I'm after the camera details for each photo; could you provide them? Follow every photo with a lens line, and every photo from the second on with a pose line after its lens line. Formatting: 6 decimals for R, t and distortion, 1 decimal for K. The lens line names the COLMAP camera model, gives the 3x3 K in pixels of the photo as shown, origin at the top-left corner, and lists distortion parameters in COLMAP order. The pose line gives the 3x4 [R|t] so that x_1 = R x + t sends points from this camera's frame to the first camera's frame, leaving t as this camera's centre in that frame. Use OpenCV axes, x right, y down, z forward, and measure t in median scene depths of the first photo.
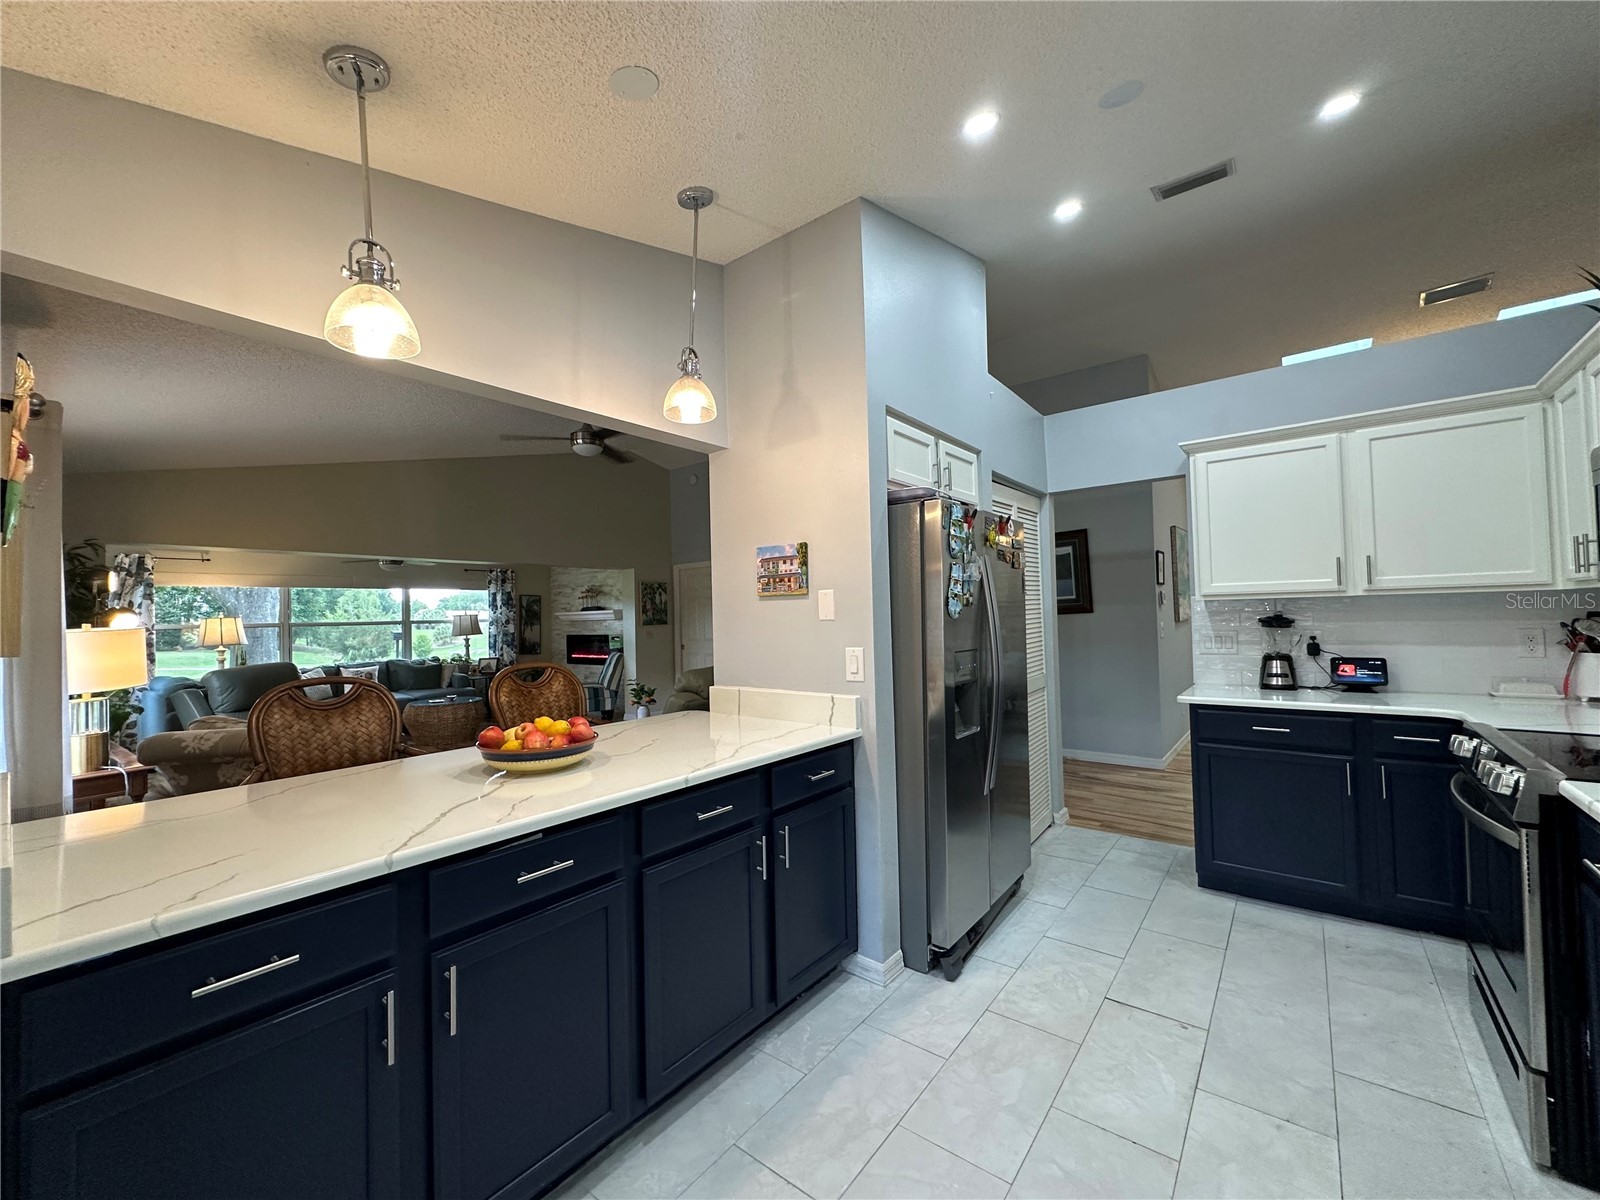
lens RADIAL K [[638.3, 0, 797.0], [0, 638.3, 600.7], [0, 0, 1]] dist [-0.002394, 0.000298]
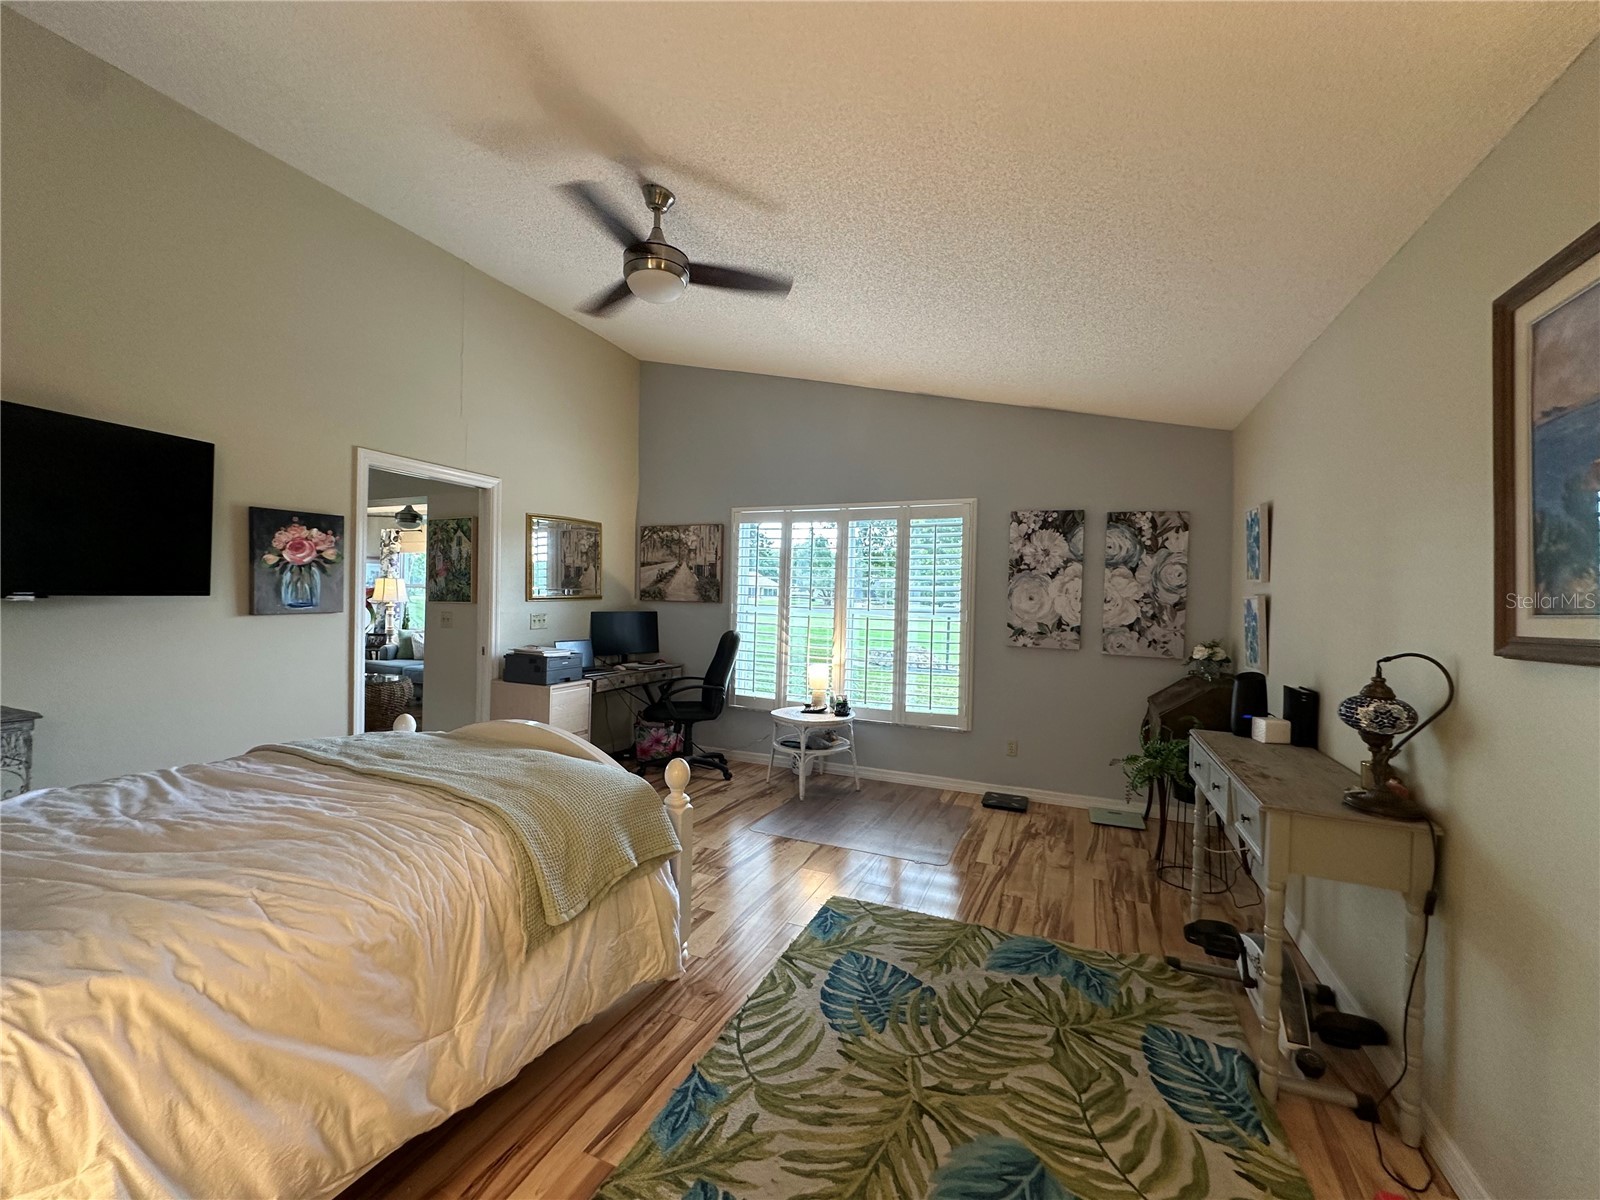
lens RADIAL K [[638.3, 0, 797.0], [0, 638.3, 600.7], [0, 0, 1]] dist [-0.002394, 0.000298]
pose [[0.257656, 0.037531, -0.965508, 0.336299], [-0.003863, 0.999277, 0.037813, 0.016171], [0.966229, -0.006013, 0.257615, 1.100605]]
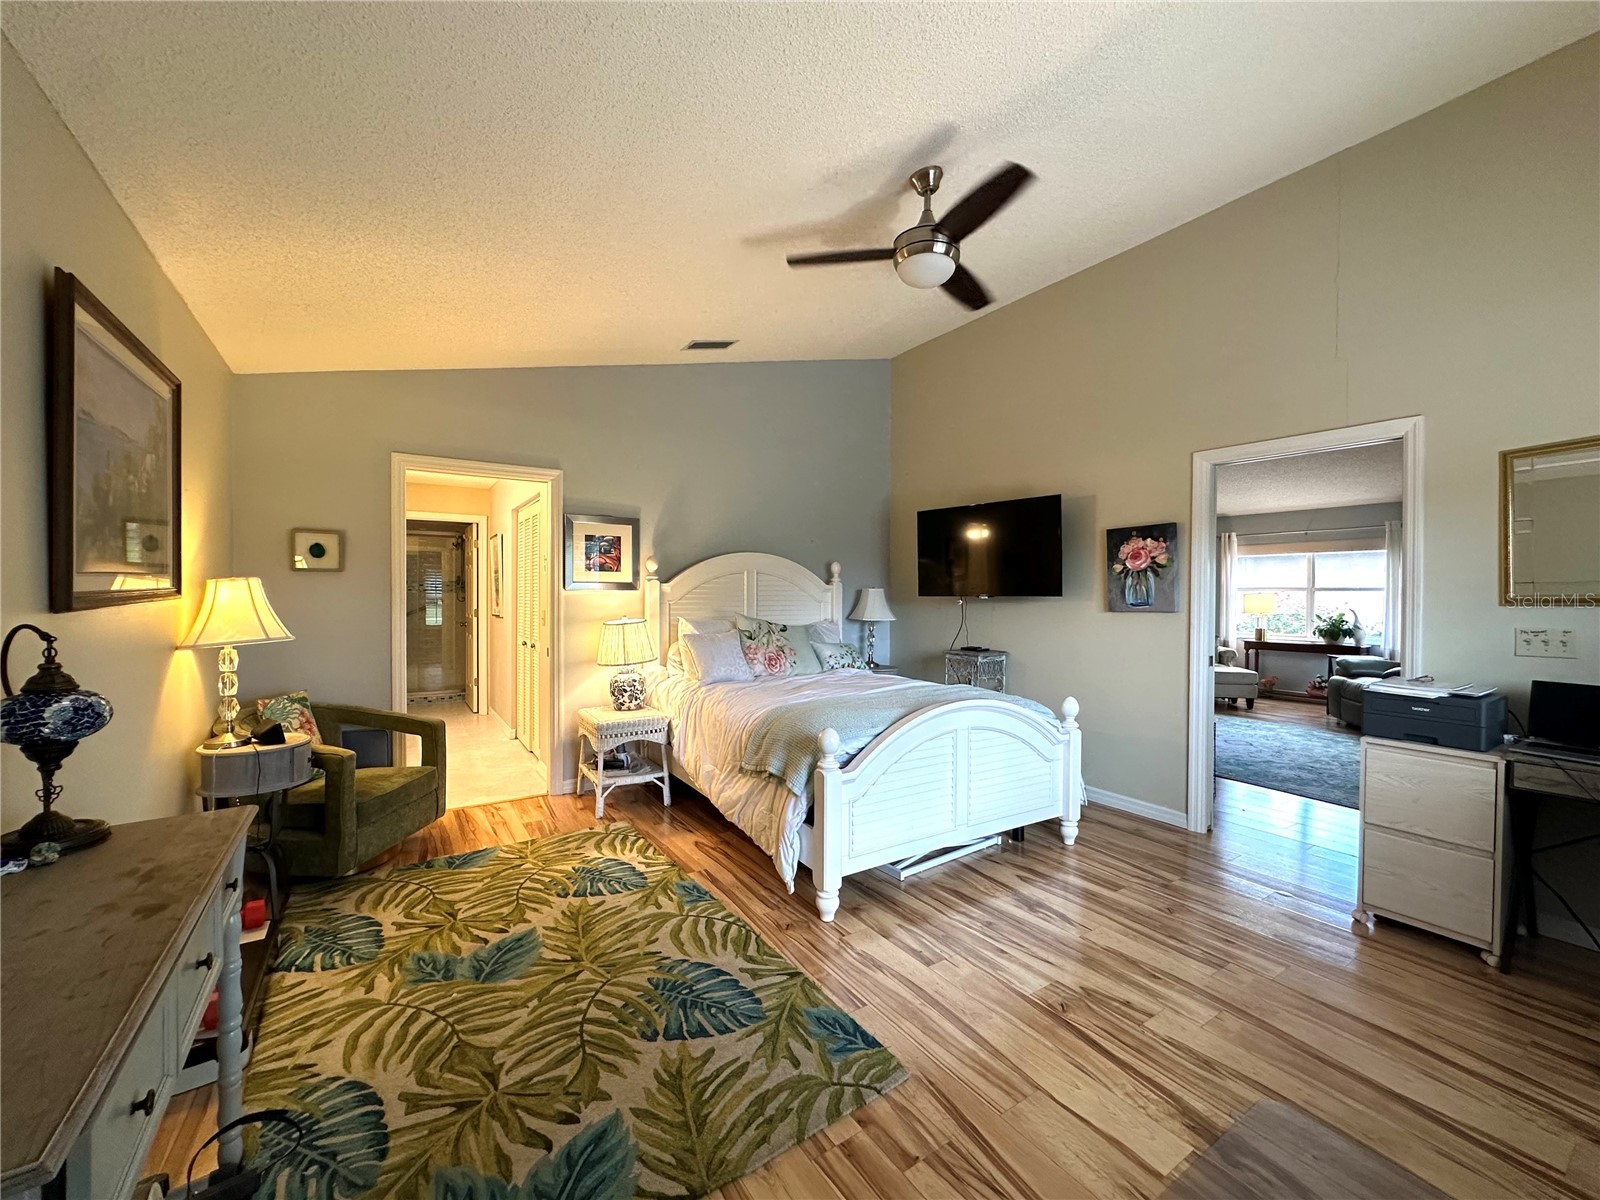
lens RADIAL K [[638.3, 0, 797.0], [0, 638.3, 600.7], [0, 0, 1]] dist [-0.002394, 0.000298]
pose [[-0.948634, 0.016764, 0.315931, 0.006913], [0.010310, 0.999703, -0.022091, 0.037386], [-0.316208, -0.017699, -0.948525, 1.395288]]
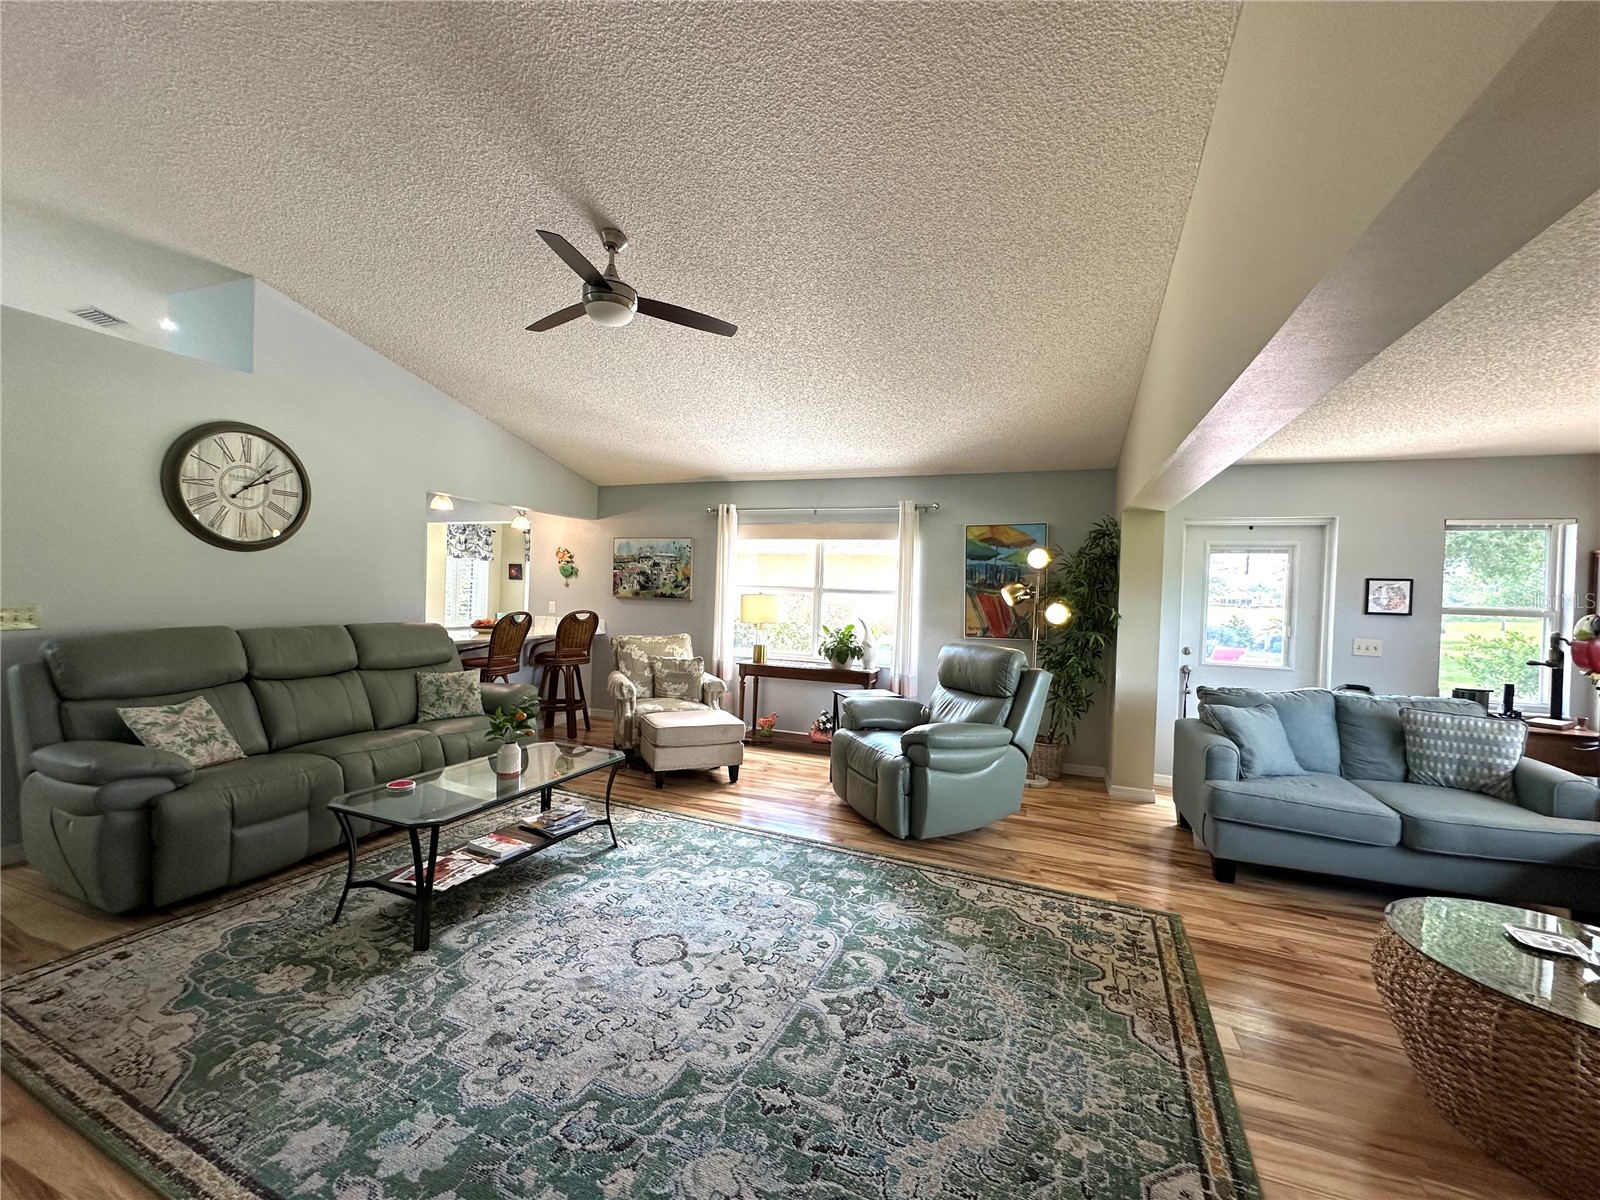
lens RADIAL K [[646.3, 0, 797.3], [0, 646.3, 598.1], [0, 0, 1]] dist [-0.003010, 0.000574]
pose [[-0.952544, -0.005763, -0.304347, -0.176911], [-0.002444, 0.999933, -0.011282, 0.024269], [0.304392, -0.010003, -0.952494, 0.932226]]
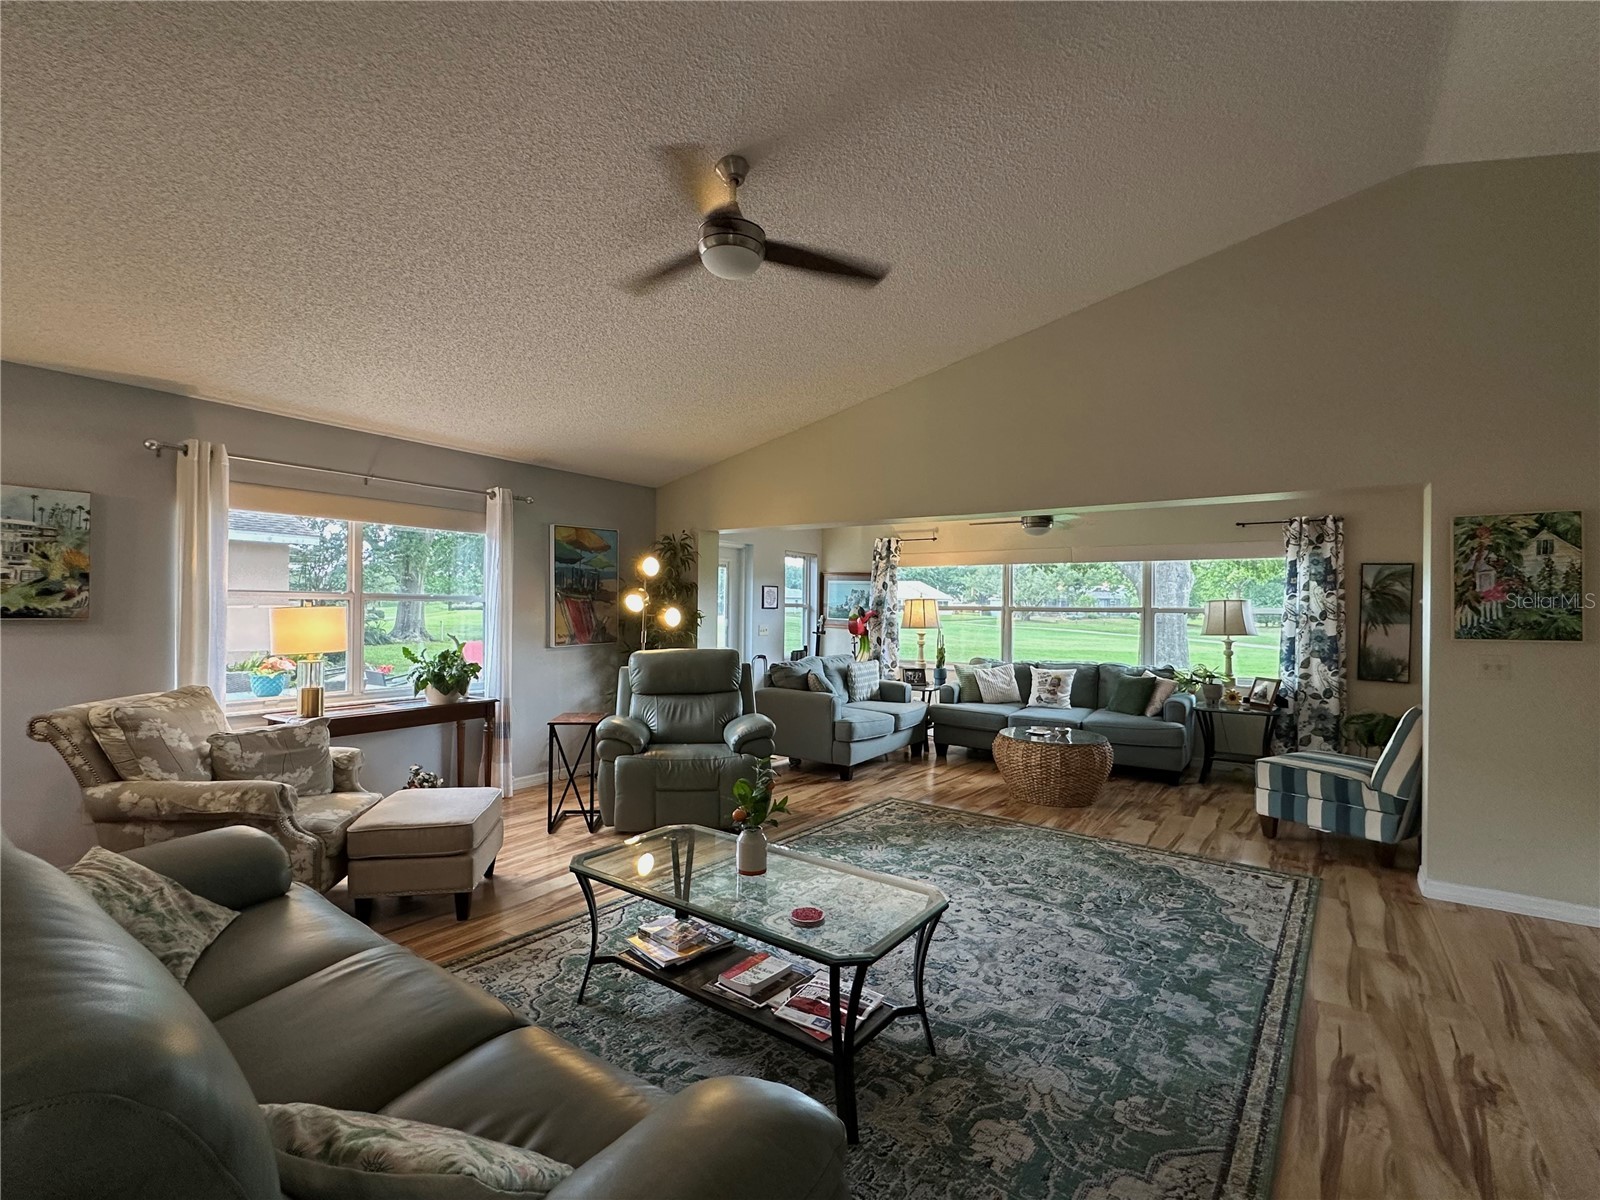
lens RADIAL K [[737.0, 0, 800.0], [0, 737.0, 600.0], [0, 0, 1]] dist [-0.002891, -0.000678]
pose [[0.072881, 0.015697, -0.997217, 0.133977], [0.011644, 0.999795, 0.016589, 0.005852], [0.997273, -0.012821, 0.072684, 0.572208]]
